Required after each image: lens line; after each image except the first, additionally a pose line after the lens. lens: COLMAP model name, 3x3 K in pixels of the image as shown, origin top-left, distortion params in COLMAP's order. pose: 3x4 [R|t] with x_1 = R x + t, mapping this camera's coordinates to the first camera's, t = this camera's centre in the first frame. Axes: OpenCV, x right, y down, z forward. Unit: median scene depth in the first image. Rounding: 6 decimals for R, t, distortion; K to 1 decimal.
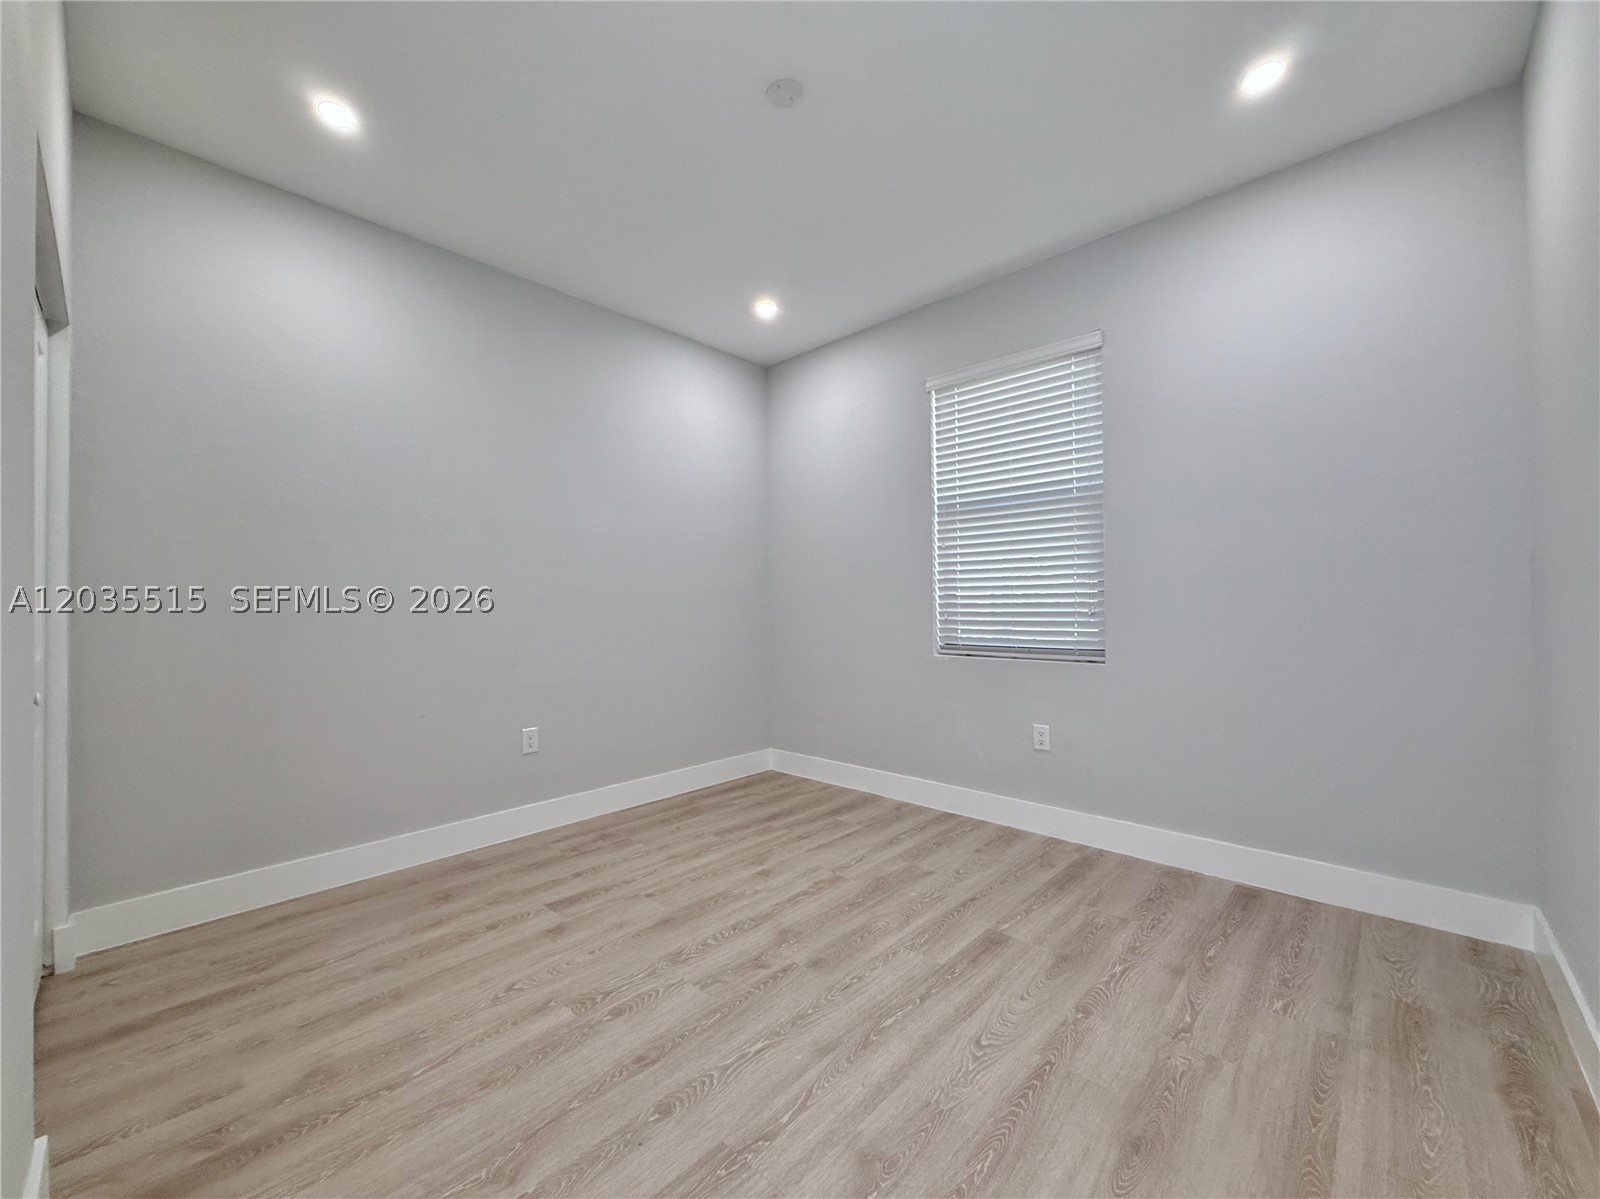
lens RADIAL K [[639.3, 0, 780.7], [0, 639.3, 600.5], [0, 0, 1]] dist [0.000123, -0.000196]
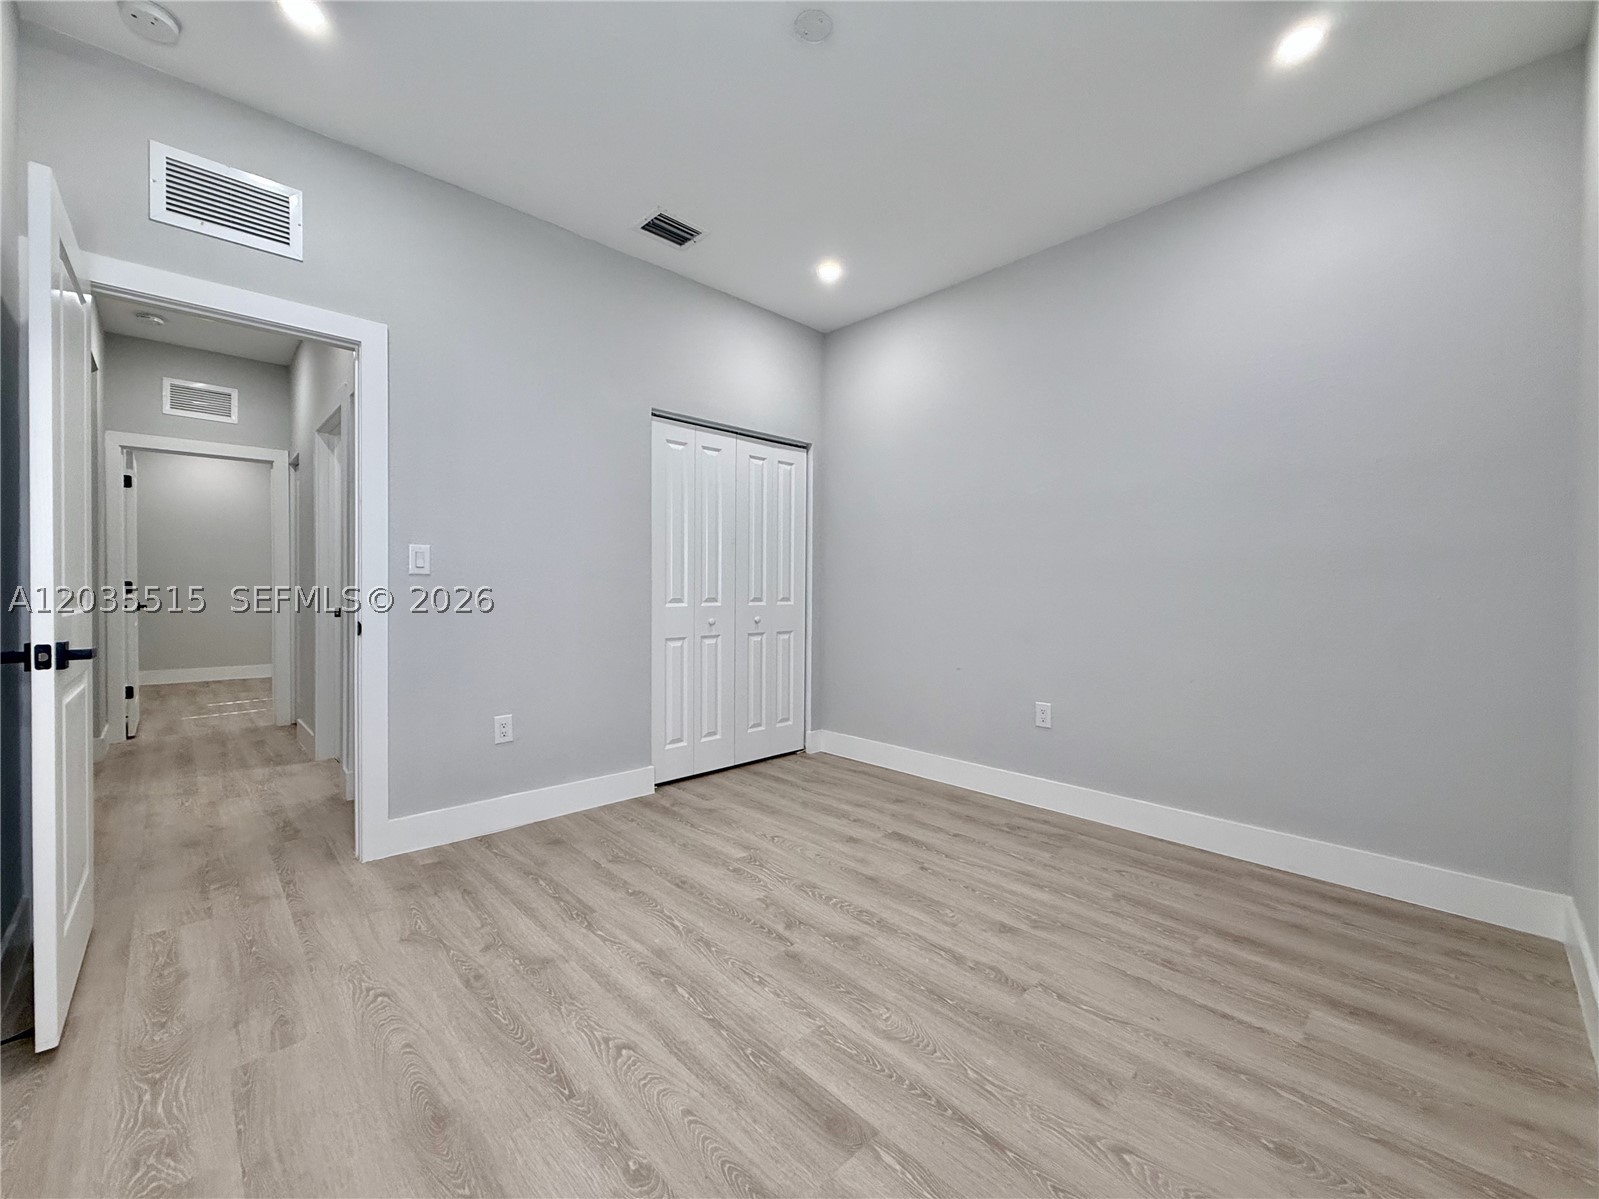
lens RADIAL K [[644.0, 0, 804.5], [0, 644.0, 599.3], [0, 0, 1]] dist [-0.001138, -0.000012]
pose [[-0.029574, 0.027674, -0.999179, 0.907010], [0.005328, 0.999607, 0.027529, 0.011074], [0.999548, -0.004510, -0.029710, 0.958204]]
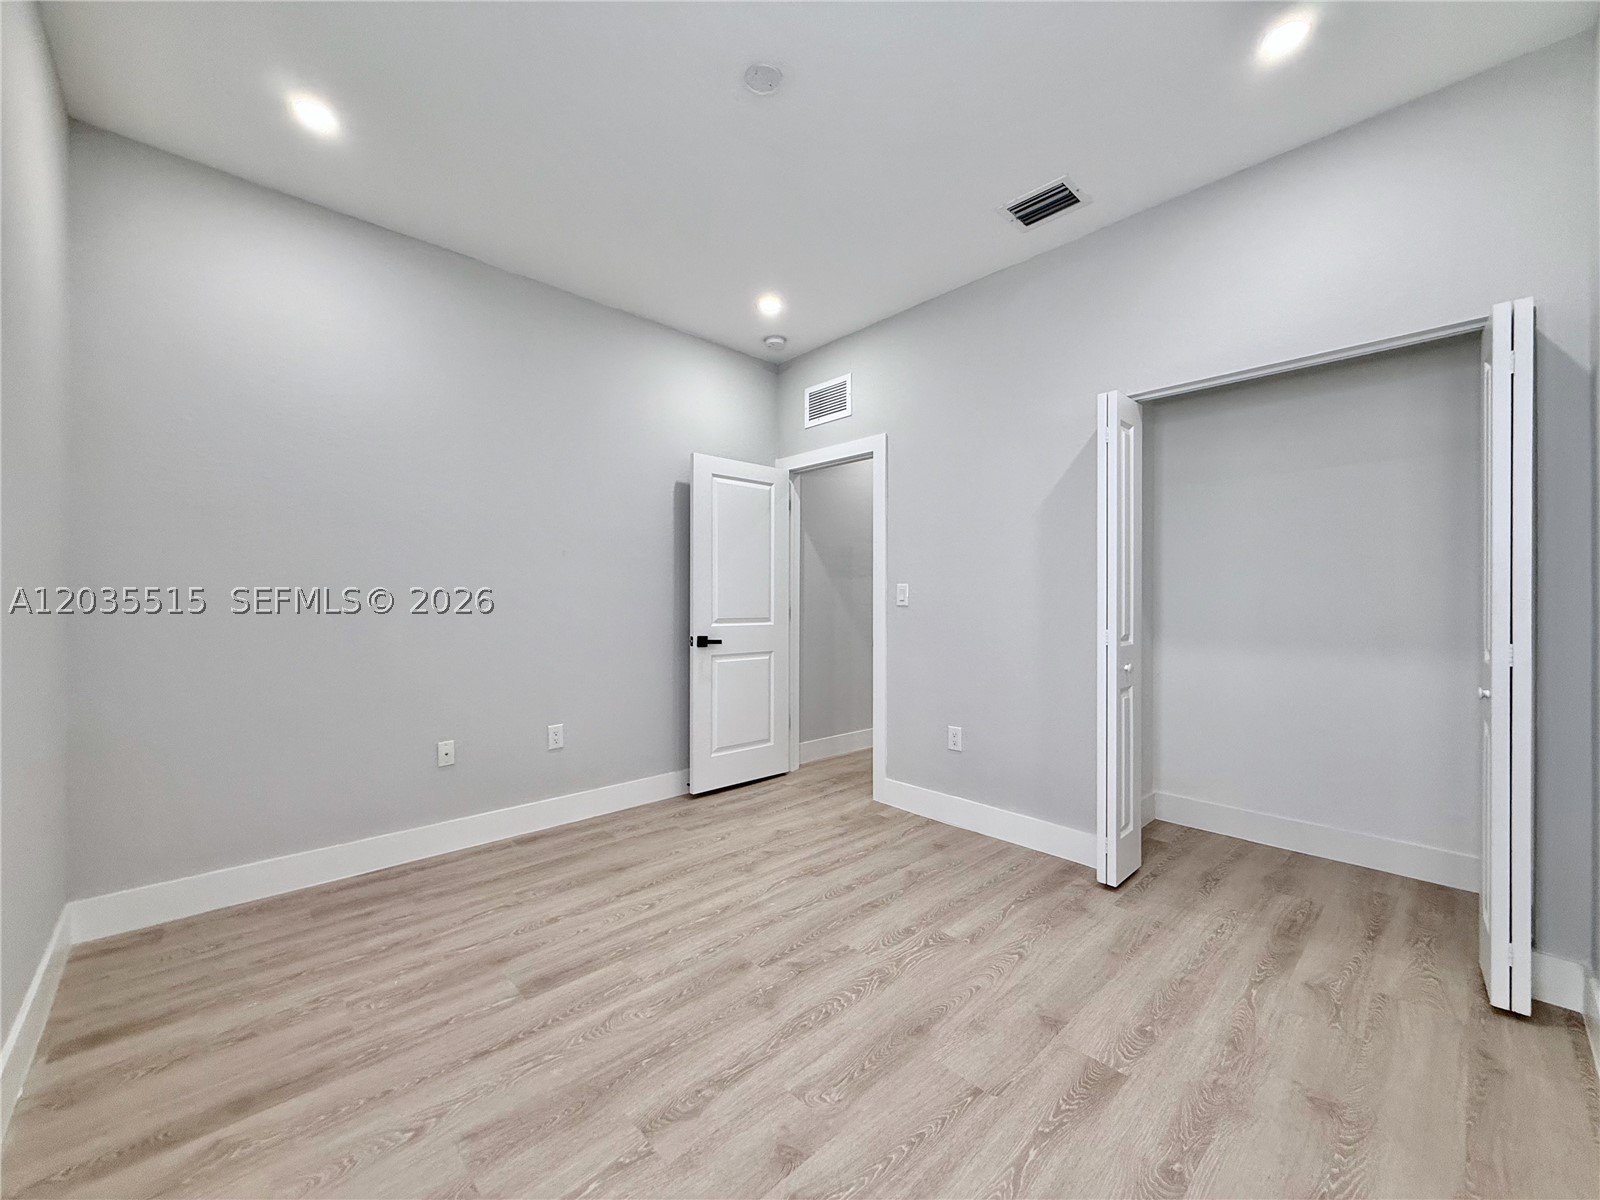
lens RADIAL K [[639.3, 0, 780.7], [0, 639.3, 601.0], [0, 0, 1]] dist [0.000123, -0.000196]
pose [[-0.998105, 0.009021, 0.060873, -0.067573], [0.008504, 0.999926, -0.008741, -0.004618], [-0.060947, -0.008207, -0.998107, 1.841633]]
